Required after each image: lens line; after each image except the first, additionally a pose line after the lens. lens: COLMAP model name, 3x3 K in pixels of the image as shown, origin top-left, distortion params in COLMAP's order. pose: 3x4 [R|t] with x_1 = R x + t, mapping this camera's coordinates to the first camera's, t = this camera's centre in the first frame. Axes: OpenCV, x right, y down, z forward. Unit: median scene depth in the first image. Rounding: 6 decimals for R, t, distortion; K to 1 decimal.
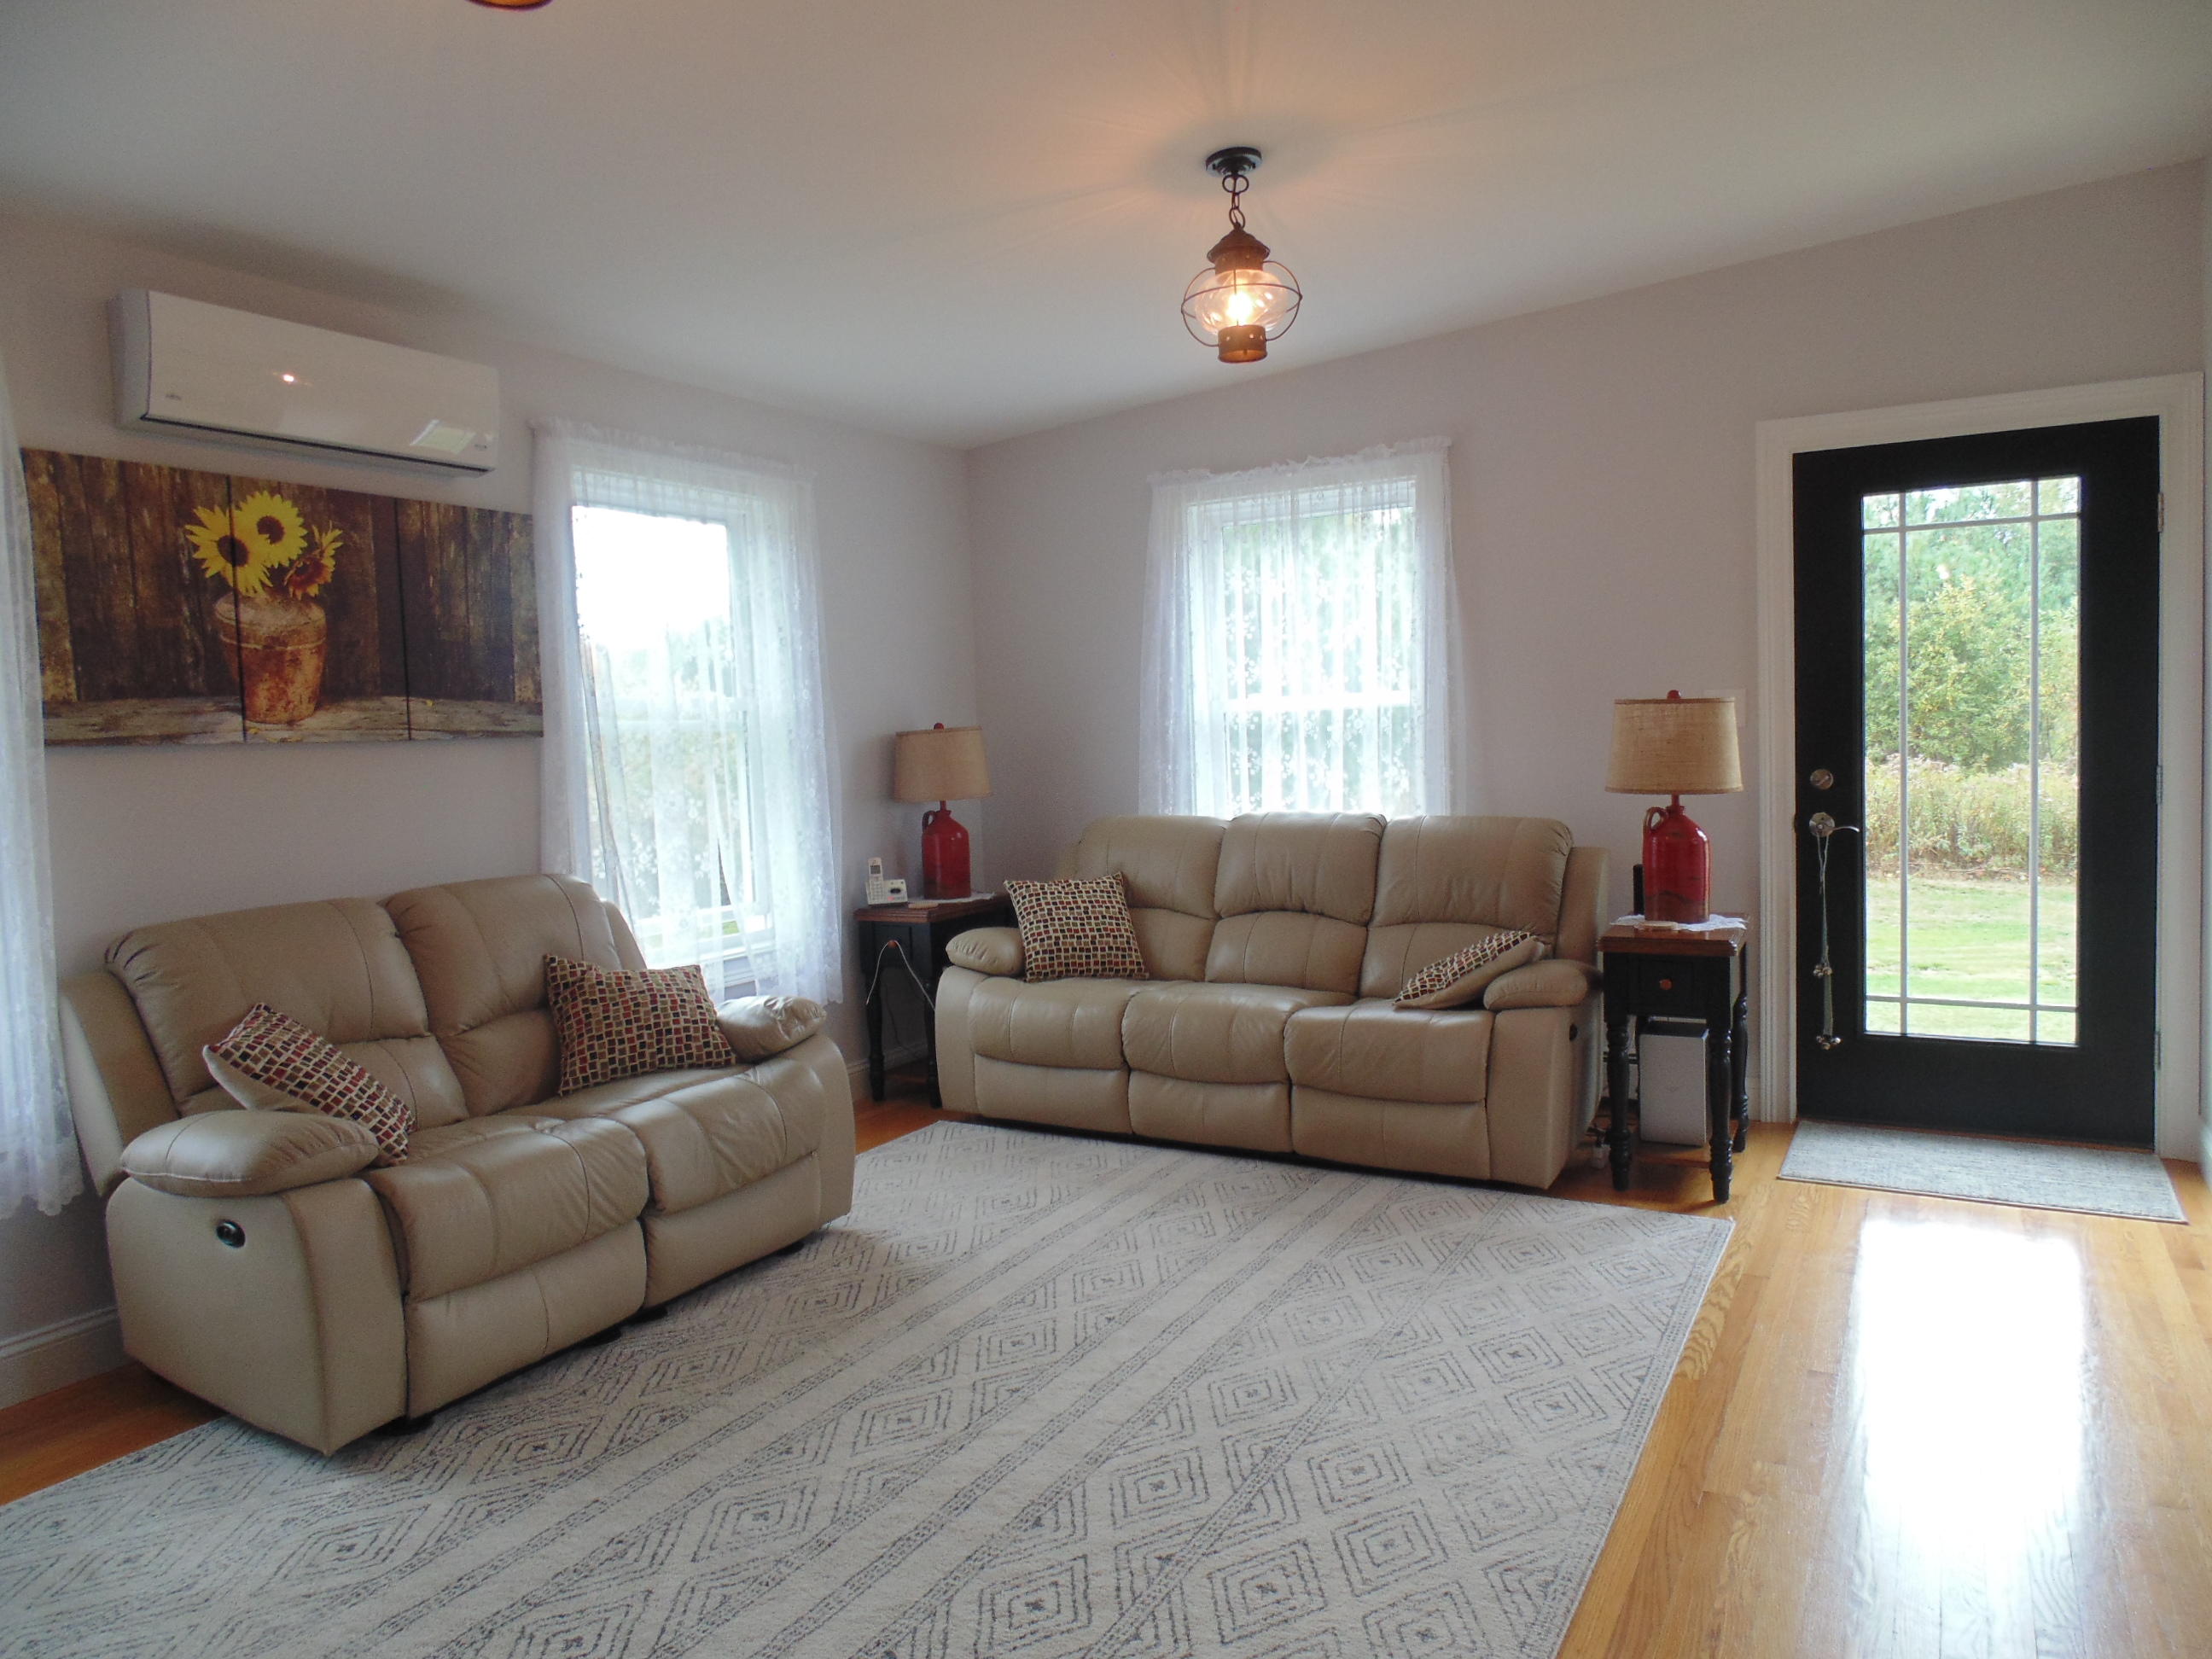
lens RADIAL K [[1476.8, 0, 1112.4], [0, 1476.8, 818.5], [0, 0, 1]] dist [-0.011277, -0.003130]
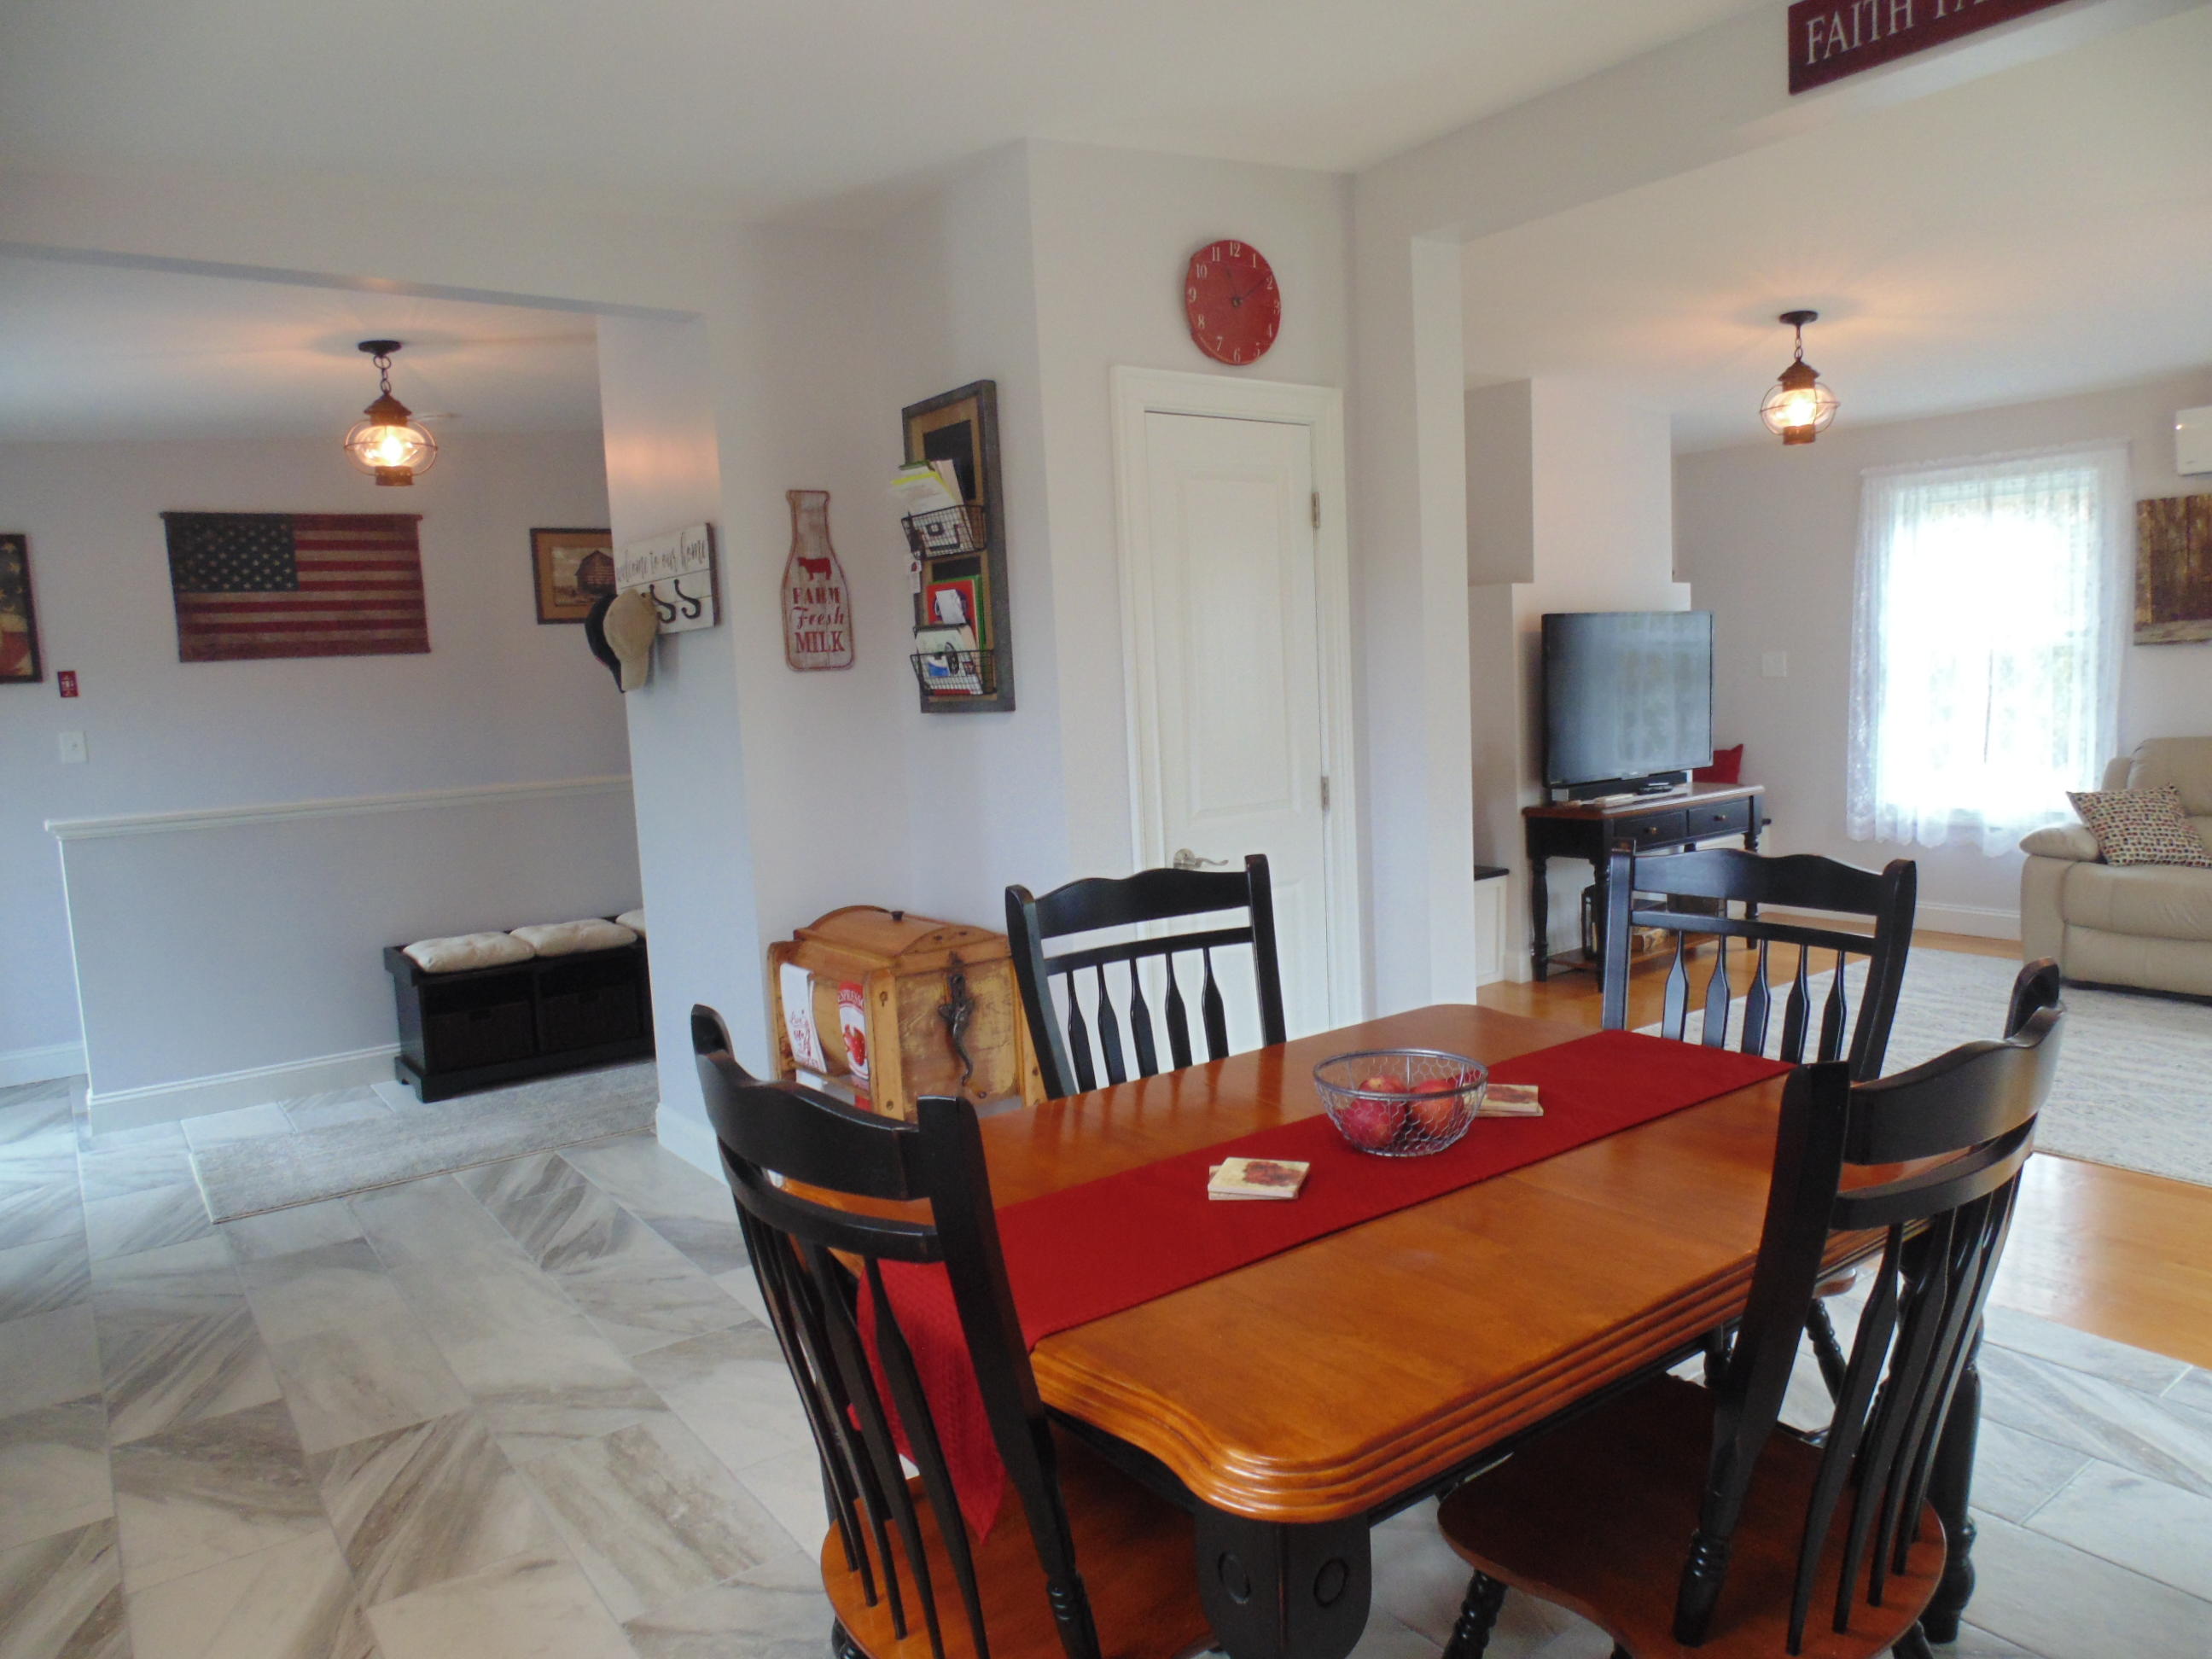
lens RADIAL K [[1476.8, 0, 1113.2], [0, 1476.8, 813.0], [0, 0, 1]] dist [-0.011277, -0.003130]
pose [[-0.397557, 0.141367, -0.906622, 1.469750], [0.001788, 0.988178, 0.153300, -0.113830], [0.917576, 0.059325, -0.393110, 0.425136]]
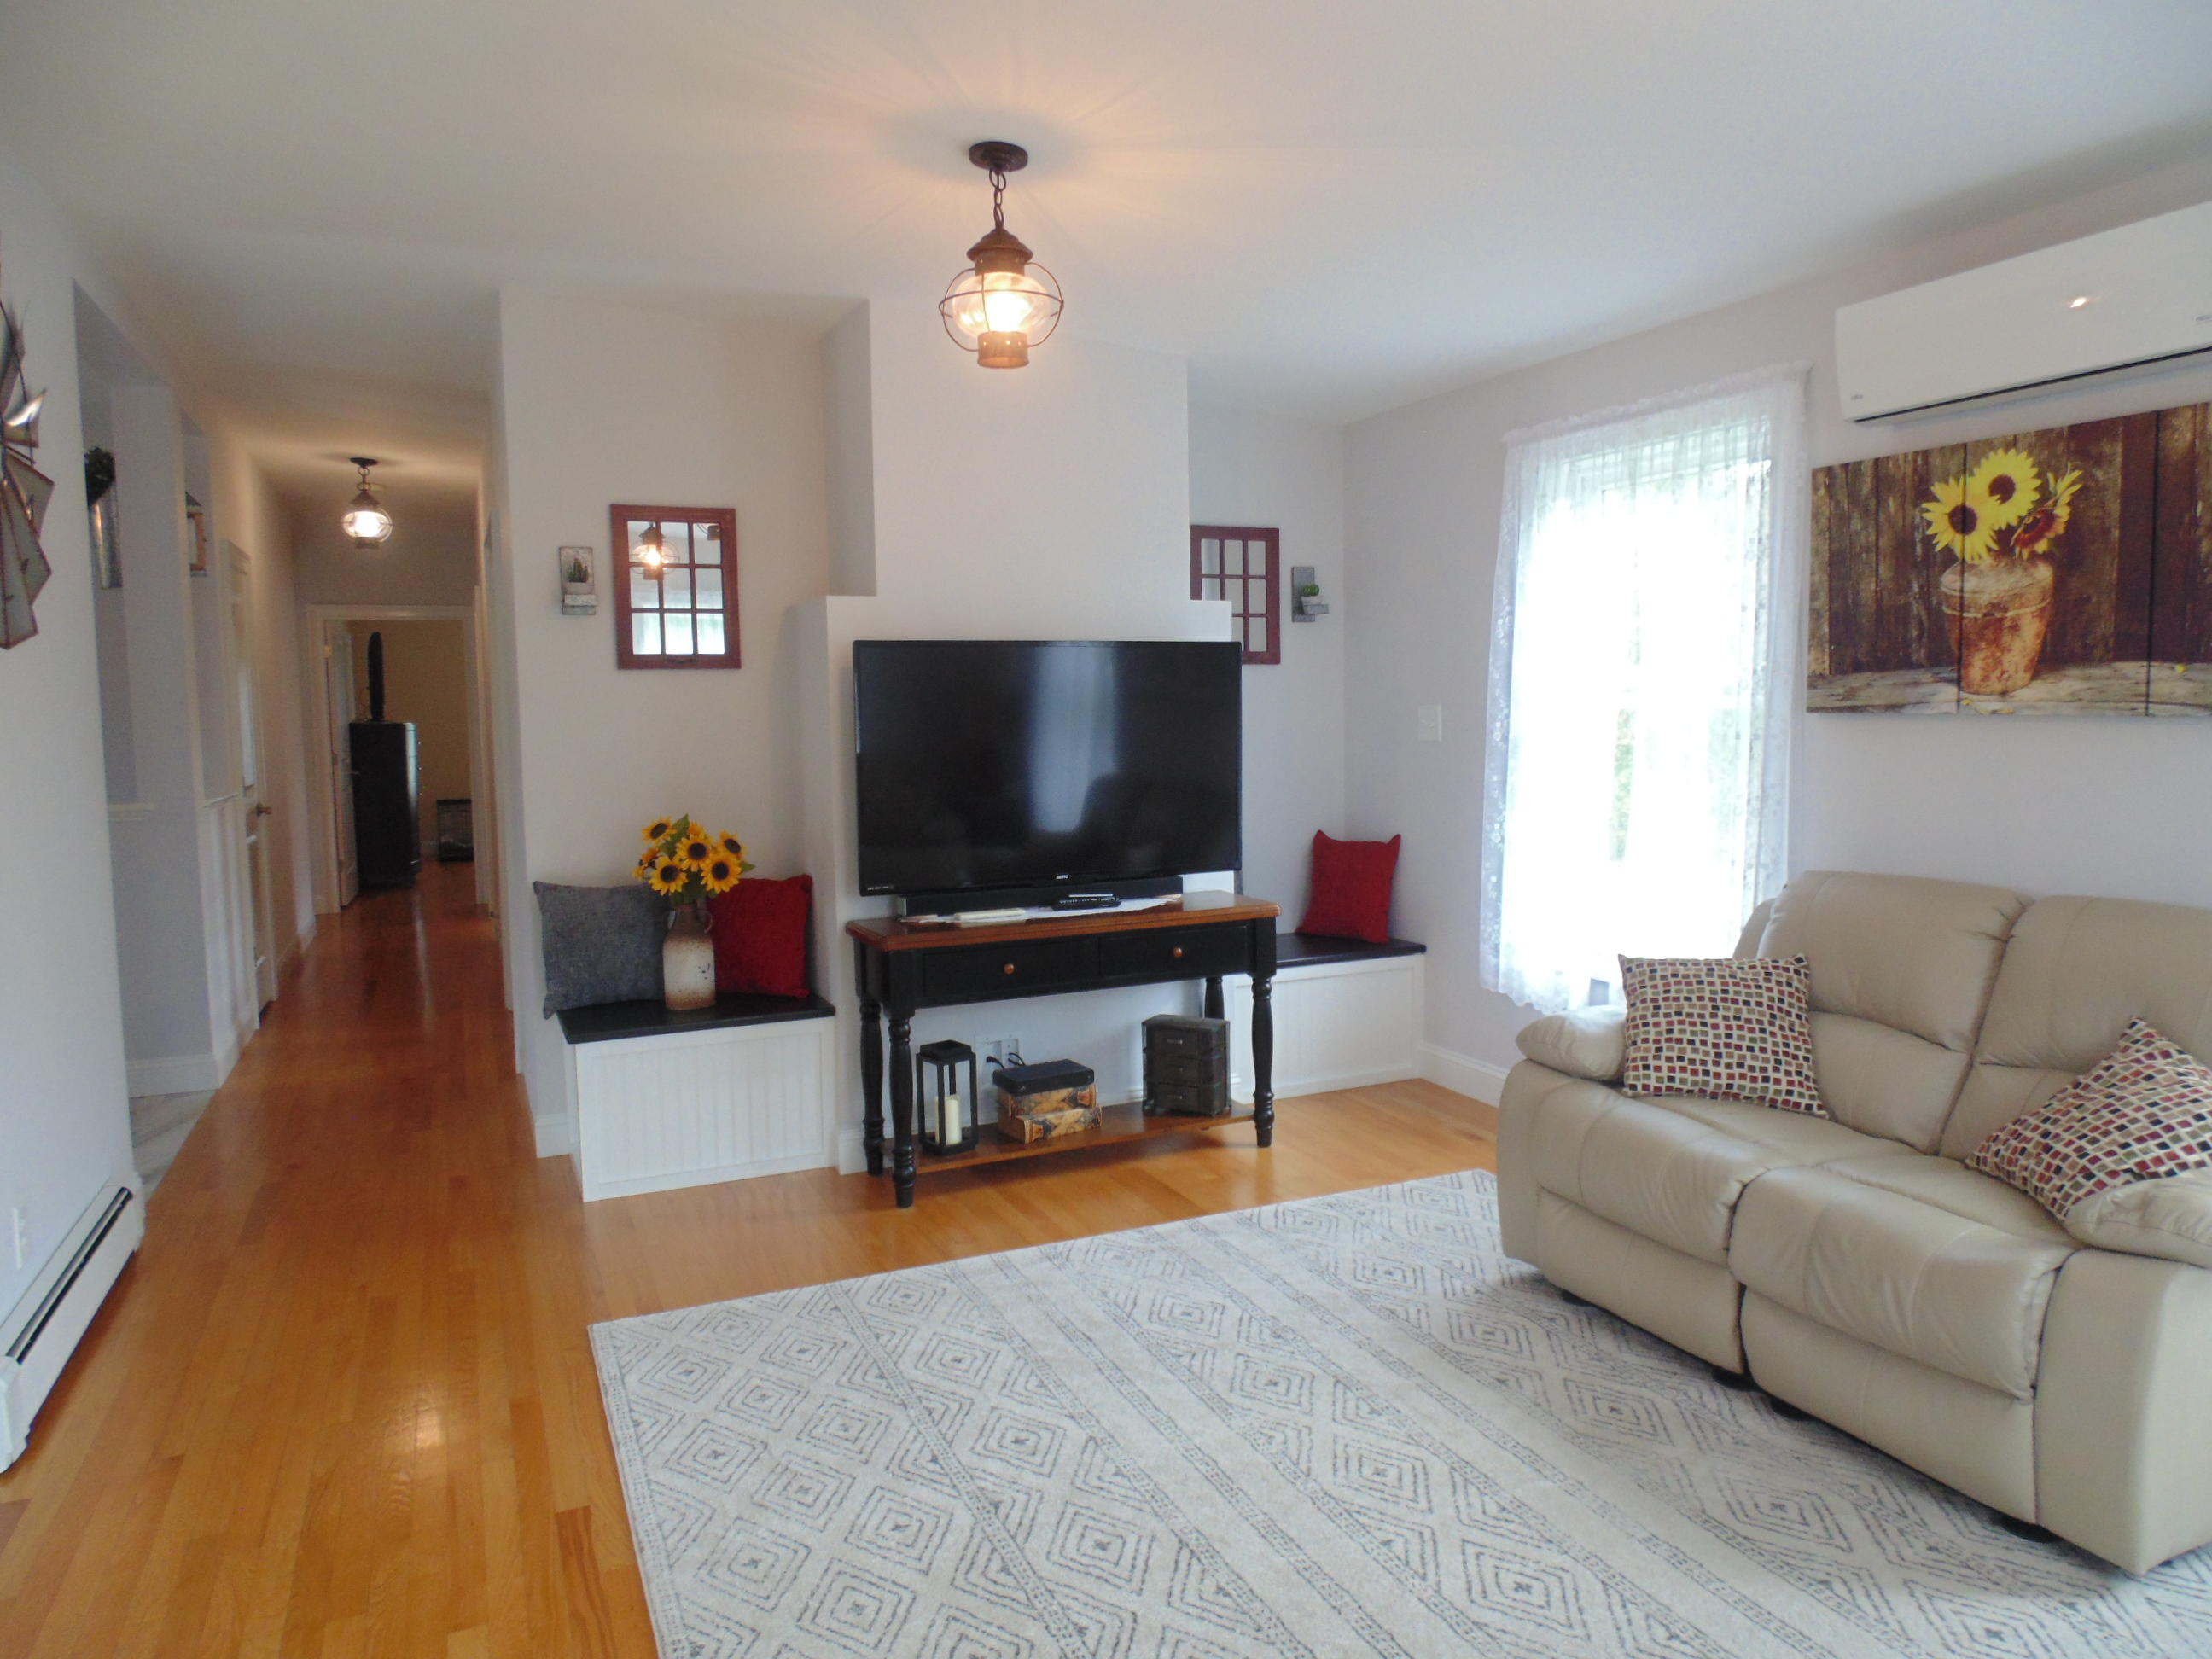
lens RADIAL K [[1476.8, 0, 1108.3], [0, 1476.8, 817.0], [0, 0, 1]] dist [-0.011277, -0.003130]
pose [[-0.588284, 0.106473, -0.801615, 0.518419], [-0.012162, 0.990017, 0.140422, -0.107798], [0.808563, 0.092358, -0.581116, 1.049699]]
